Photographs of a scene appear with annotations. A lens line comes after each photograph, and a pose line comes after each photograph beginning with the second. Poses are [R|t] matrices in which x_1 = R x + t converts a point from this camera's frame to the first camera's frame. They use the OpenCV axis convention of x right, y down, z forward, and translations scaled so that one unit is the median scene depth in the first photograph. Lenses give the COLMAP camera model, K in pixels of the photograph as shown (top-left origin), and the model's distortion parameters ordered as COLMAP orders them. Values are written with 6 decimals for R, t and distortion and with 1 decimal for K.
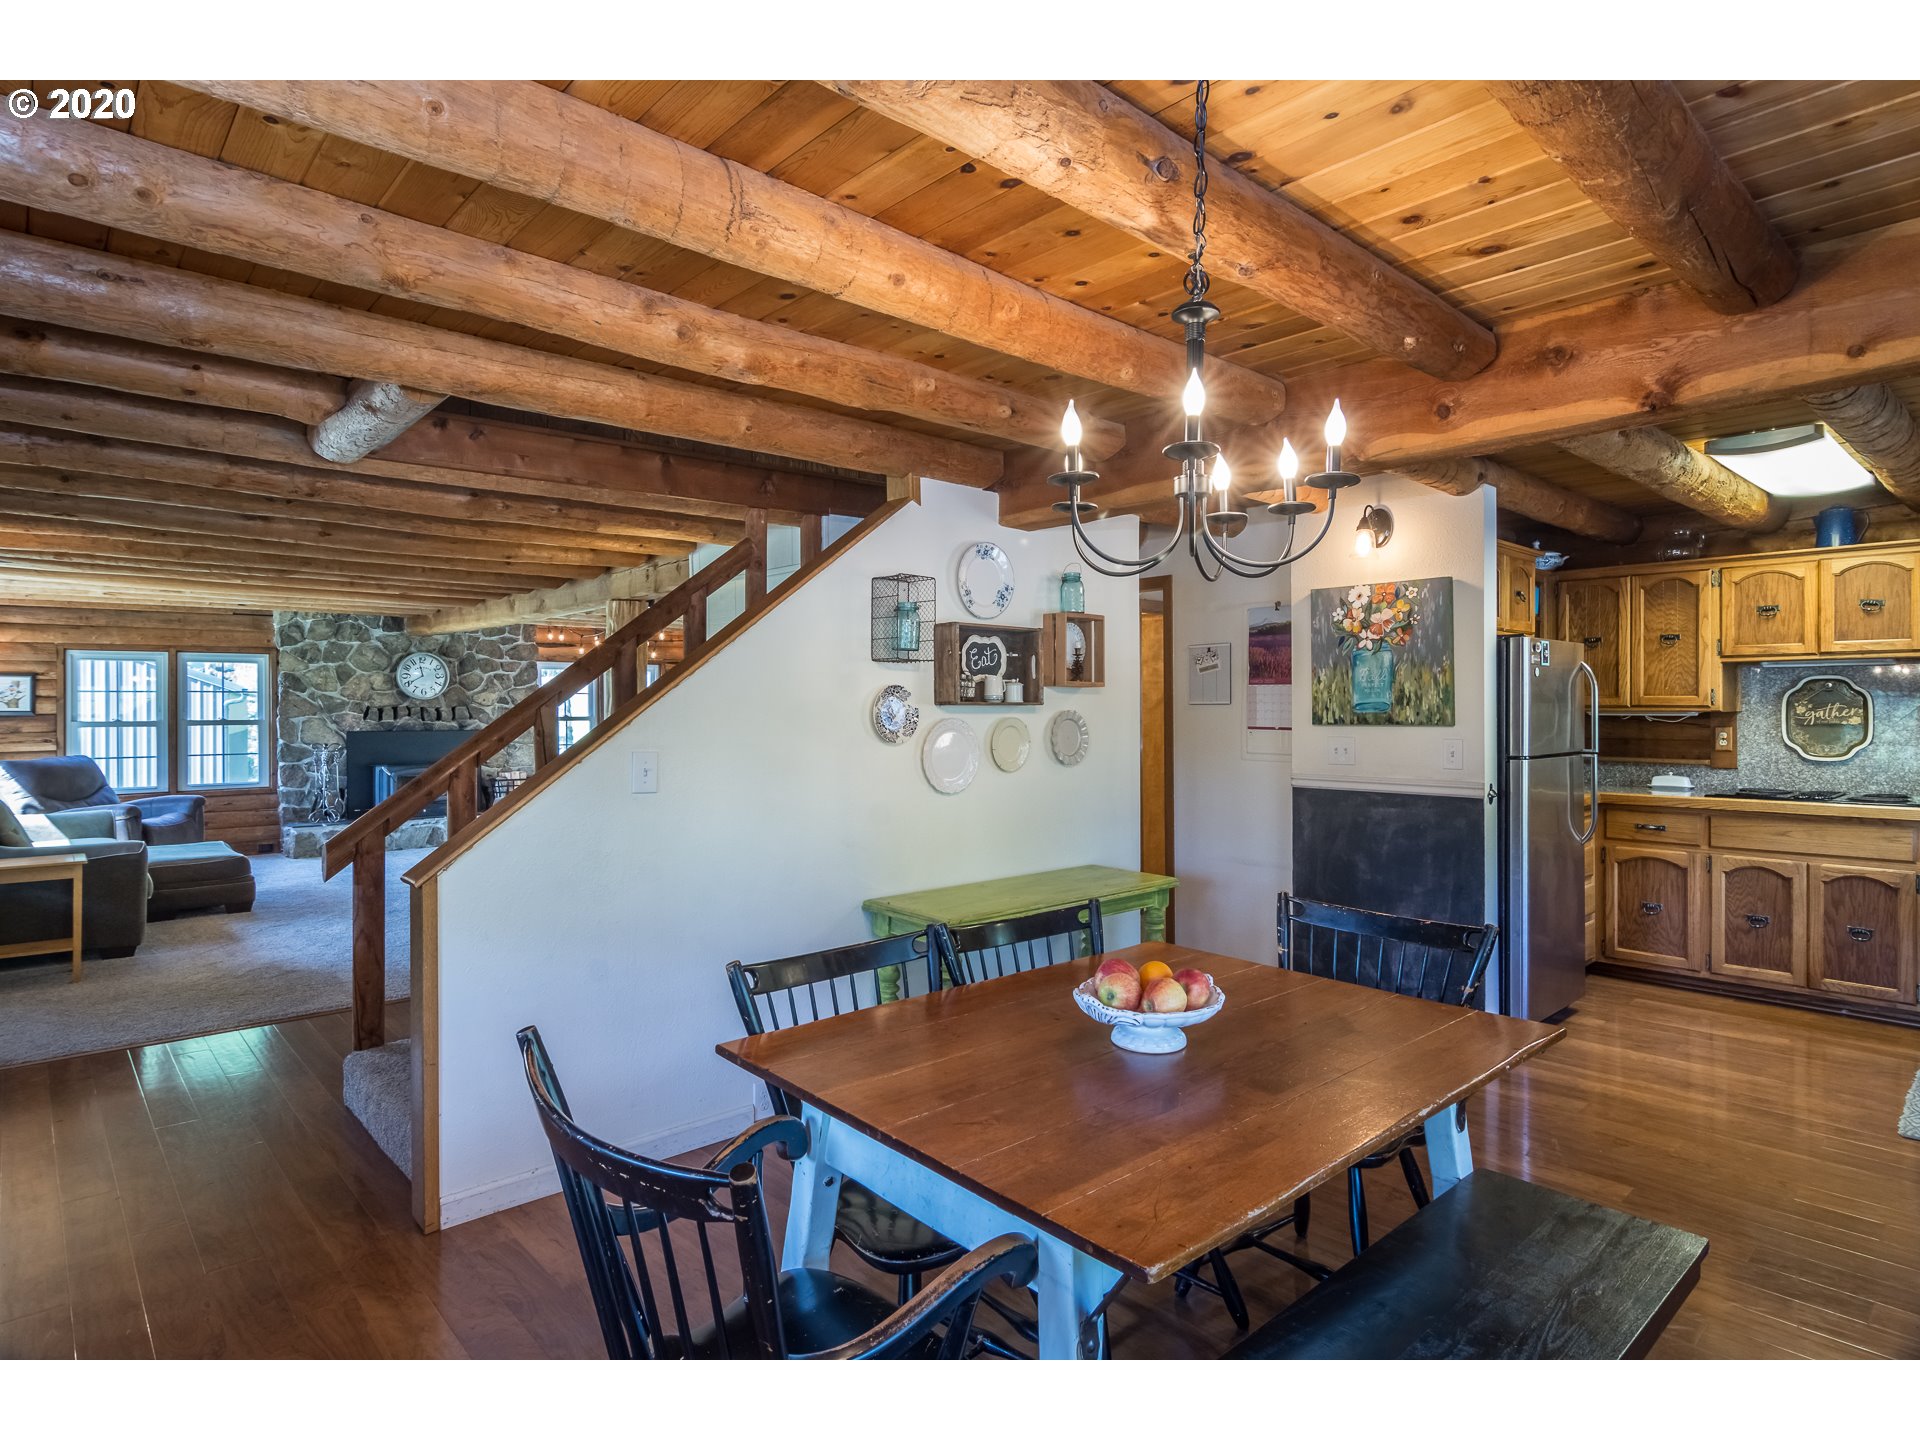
lens RADIAL K [[1045.7, 0, 940.4], [0, 1045.7, 704.7], [0, 0, 1]] dist [-0.002371, 0.002449]
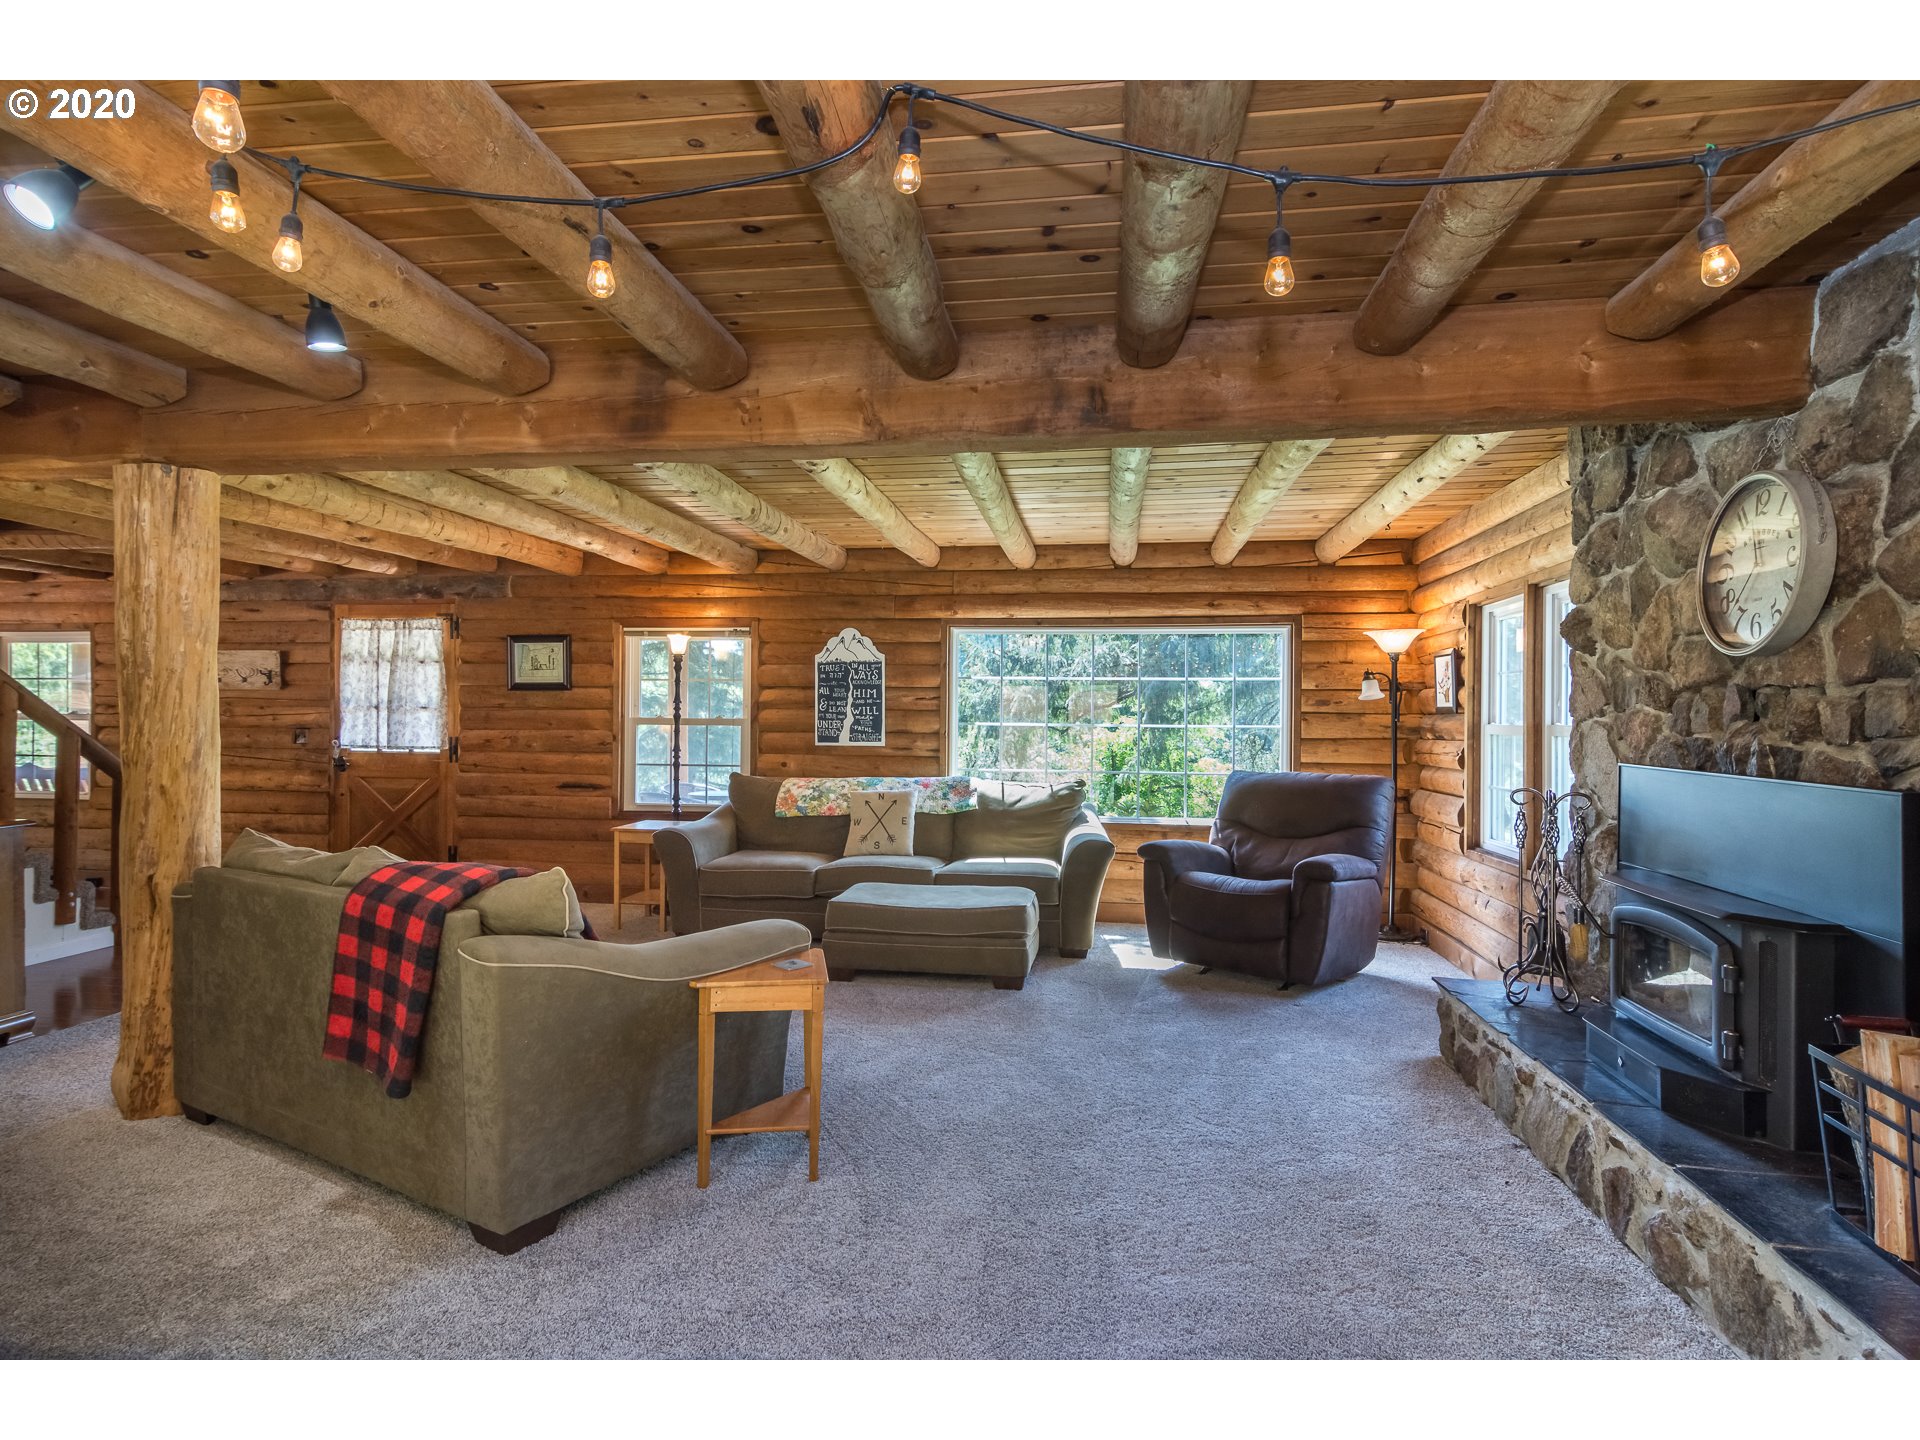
lens RADIAL K [[1045.7, 0, 973.4], [0, 1045.7, 713.1], [0, 0, 1]] dist [-0.002371, 0.002449]
pose [[-0.751747, -0.003425, -0.659443, -0.184163], [-0.002864, 0.999994, -0.001928, 0.010275], [0.659446, 0.000440, -0.751752, 1.090077]]
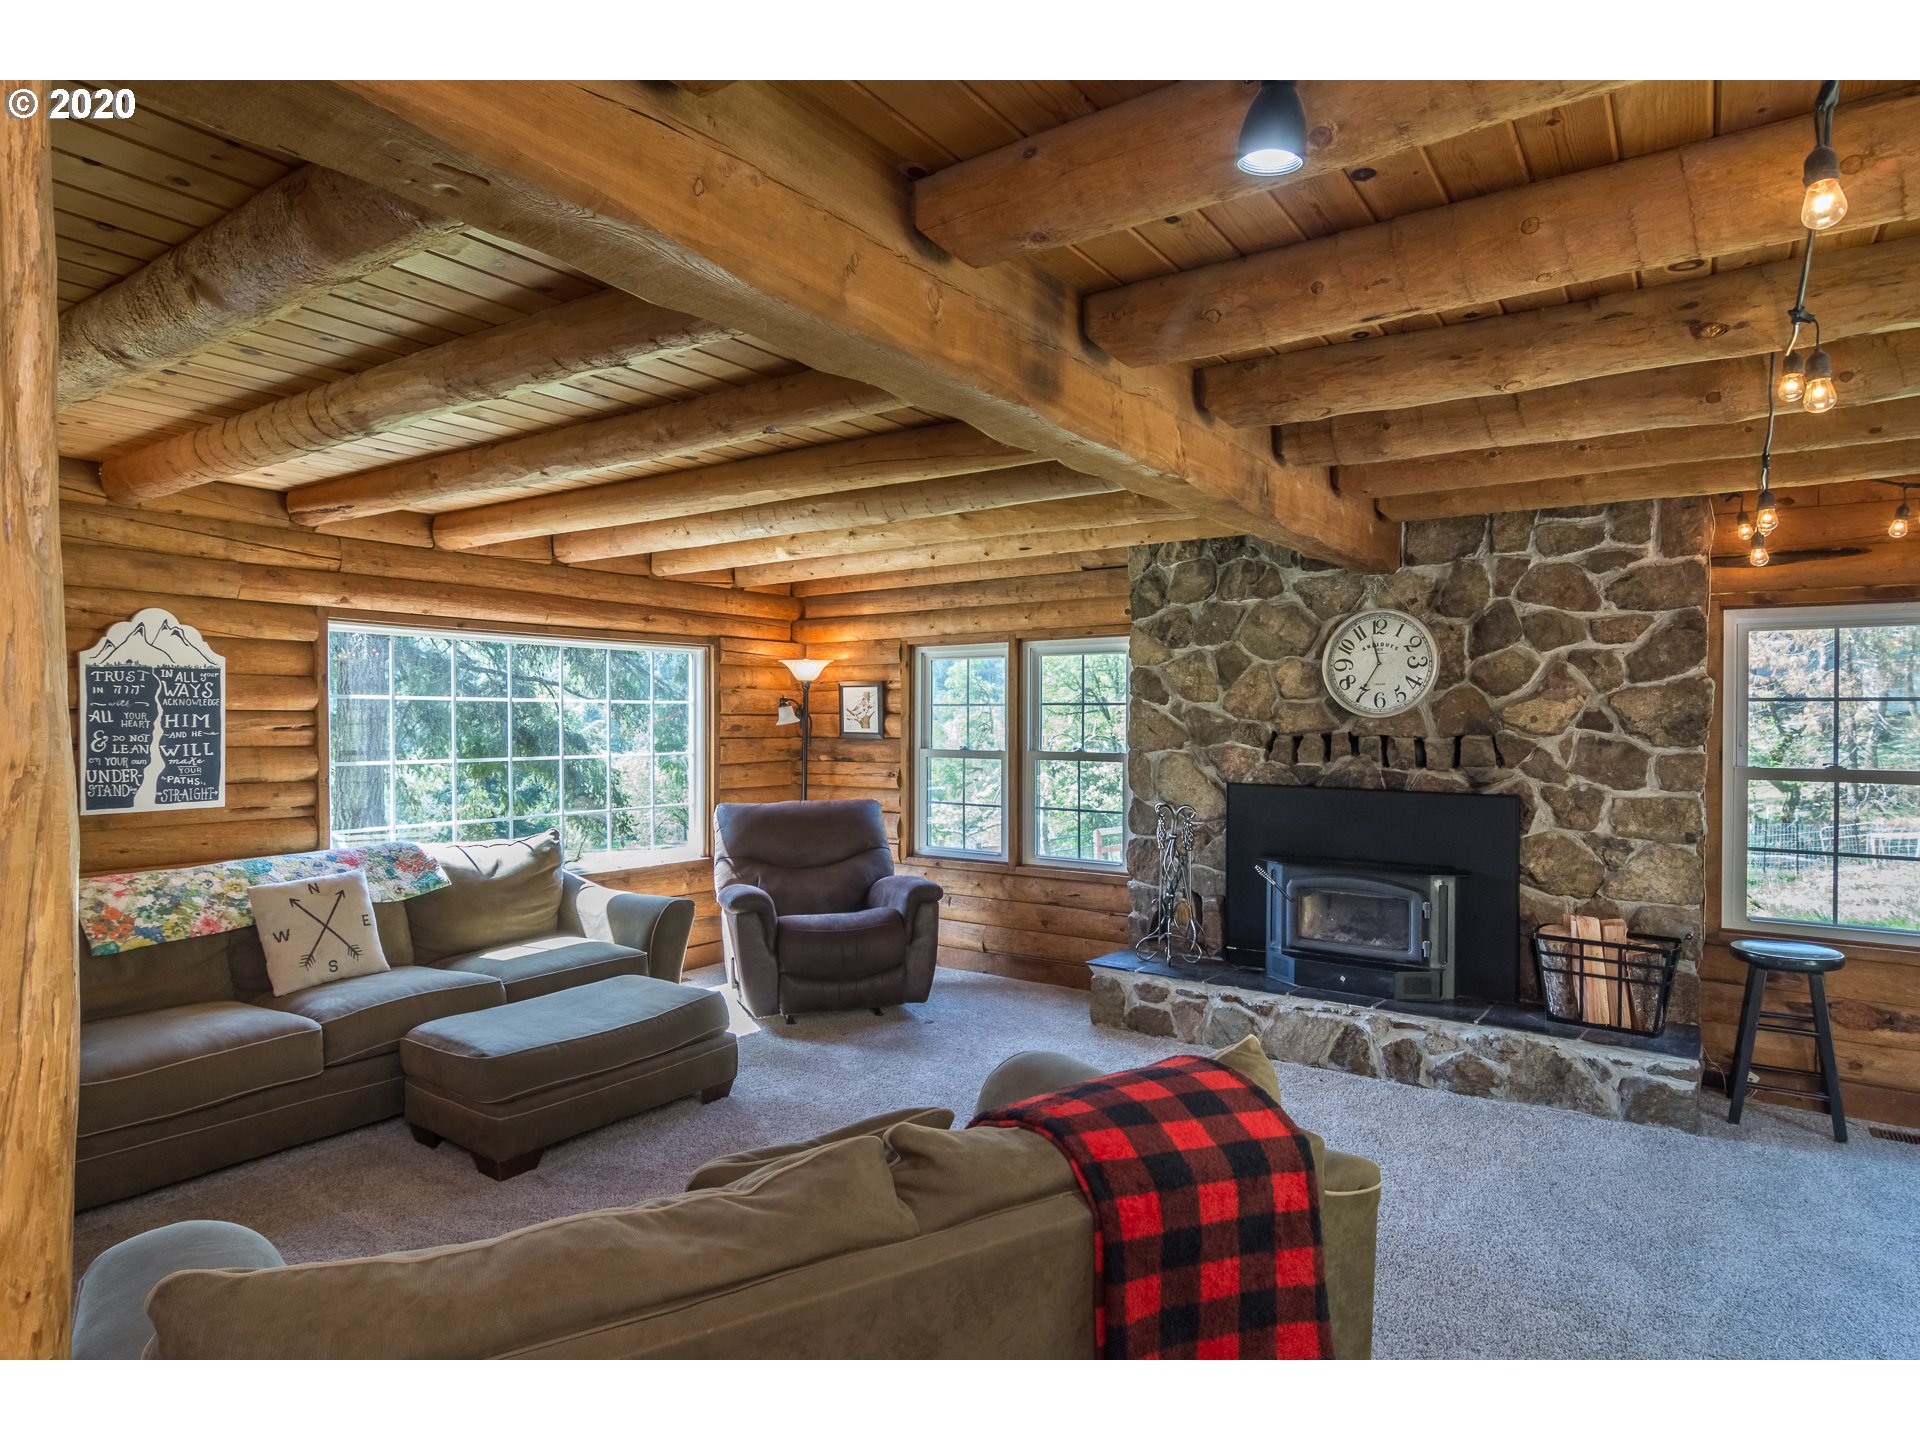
lens RADIAL K [[1045.7, 0, 971.2], [0, 1045.7, 724.6], [0, 0, 1]] dist [-0.002371, 0.002449]
pose [[0.241690, 0.011765, -0.970282, -0.118403], [-0.003017, 0.999931, 0.011373, -0.006799], [0.970349, 0.000179, 0.241709, 0.747662]]
